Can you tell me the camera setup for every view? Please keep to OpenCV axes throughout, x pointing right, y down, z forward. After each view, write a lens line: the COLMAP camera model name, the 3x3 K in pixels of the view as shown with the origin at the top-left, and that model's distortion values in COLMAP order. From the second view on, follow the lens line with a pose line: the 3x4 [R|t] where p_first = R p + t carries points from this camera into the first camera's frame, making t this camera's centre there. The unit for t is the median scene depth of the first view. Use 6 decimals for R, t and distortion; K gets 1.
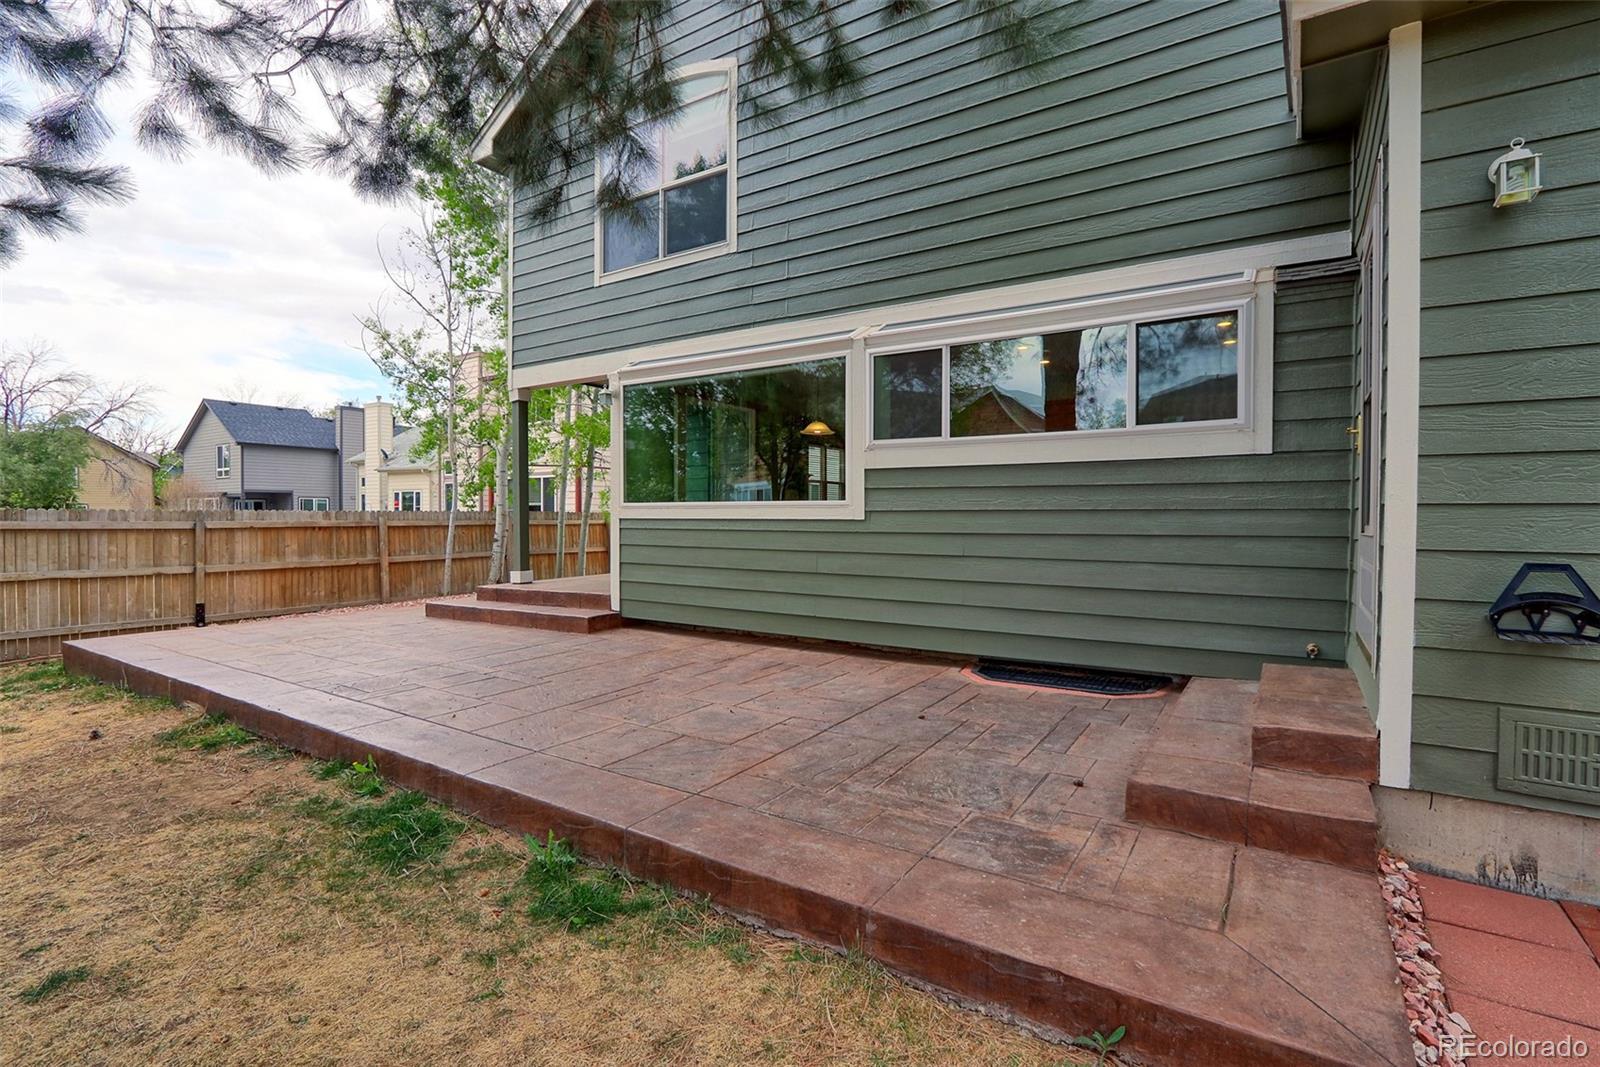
lens RADIAL K [[761.2, 0, 792.8], [0, 761.2, 531.9], [0, 0, 1]] dist [-0.000031, 0.001910]
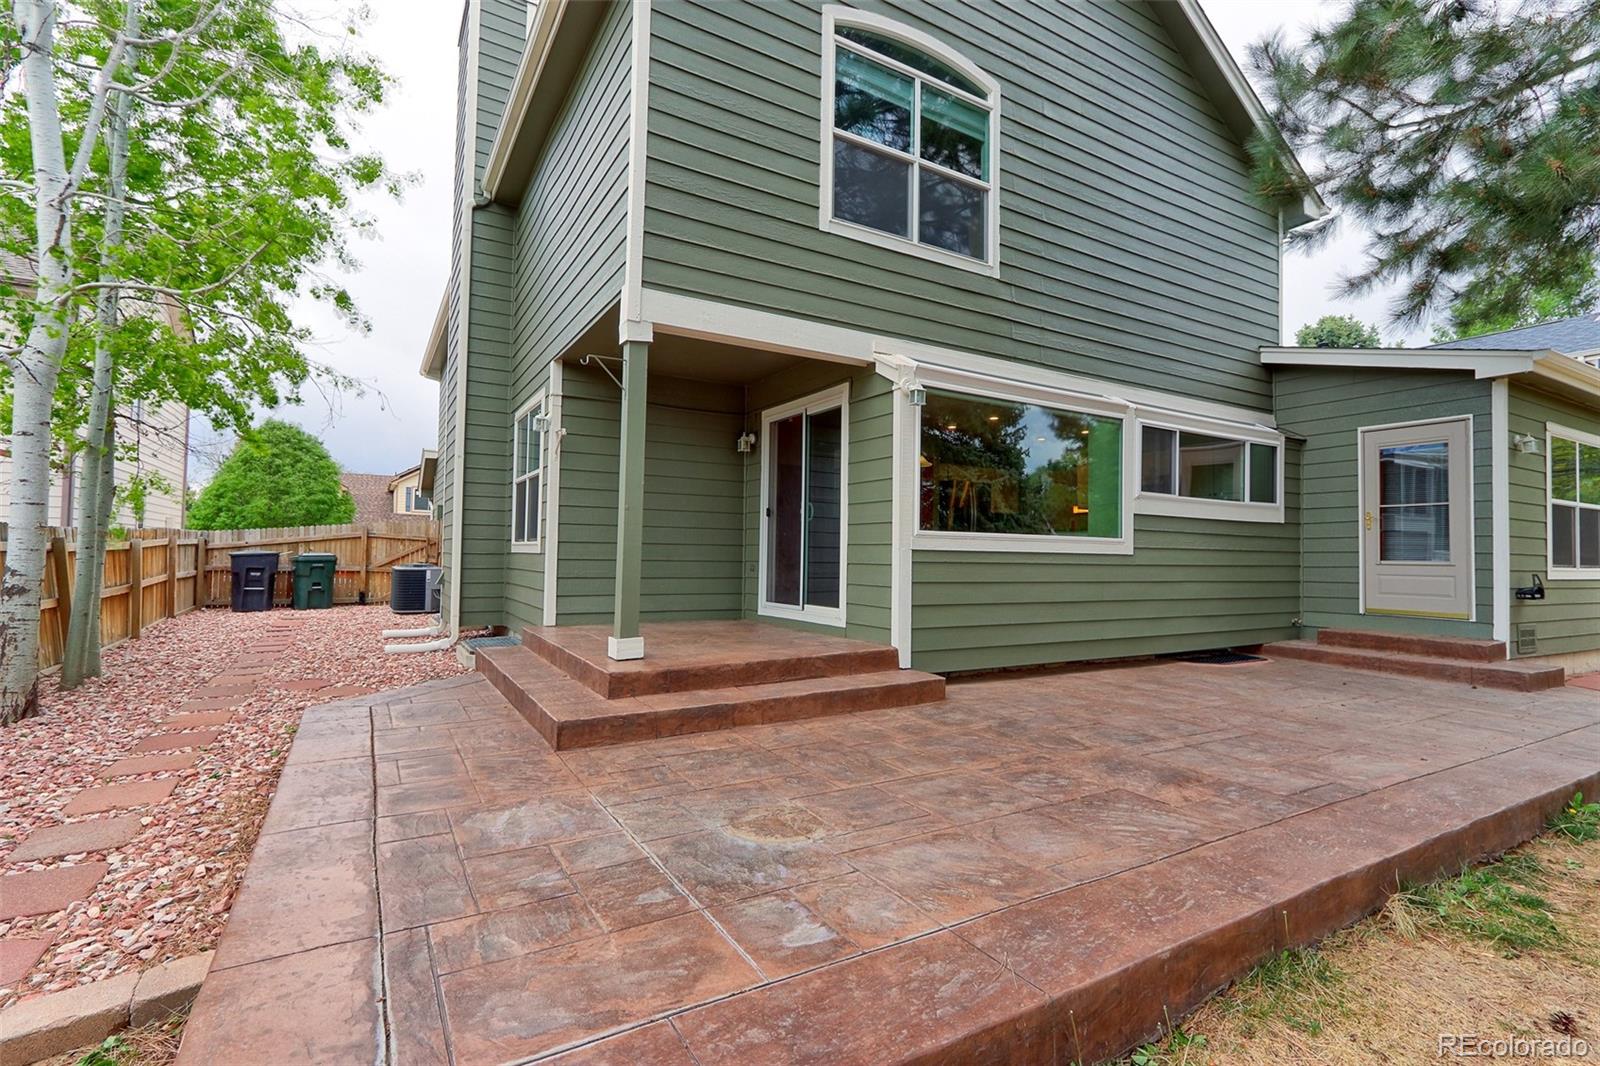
lens RADIAL K [[753.2, 0, 794.6], [0, 753.2, 531.8], [0, 0, 1]] dist [-0.000167, 0.000311]
pose [[0.439098, 0.031605, 0.897883, -0.817563], [-0.000185, 0.999384, -0.035087, -0.007023], [-0.898439, 0.015241, 0.438833, 0.636487]]
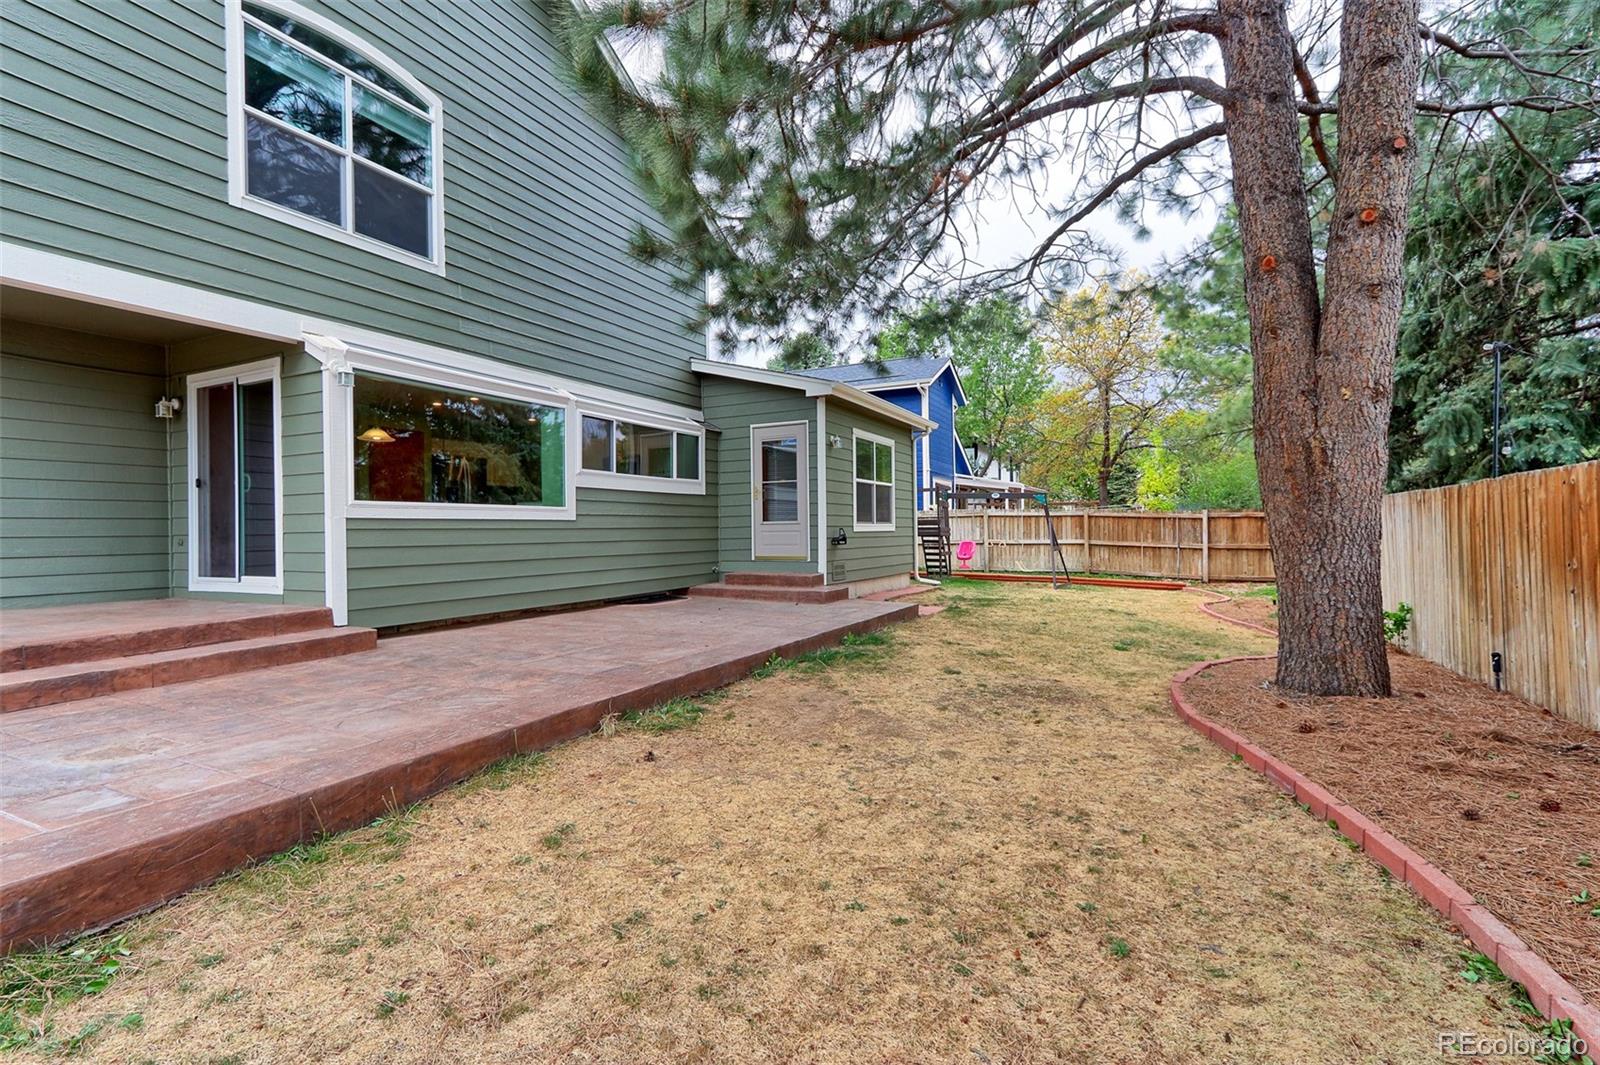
lens RADIAL K [[741.8, 0, 799.4], [0, 741.8, 529.6], [0, 0, 1]] dist [-0.000061, 0.004873]
pose [[-0.116779, -0.001659, 0.993157, -0.937623], [0.026945, 0.999625, 0.004838, 0.004633], [-0.992792, 0.027326, -0.116691, 0.487762]]
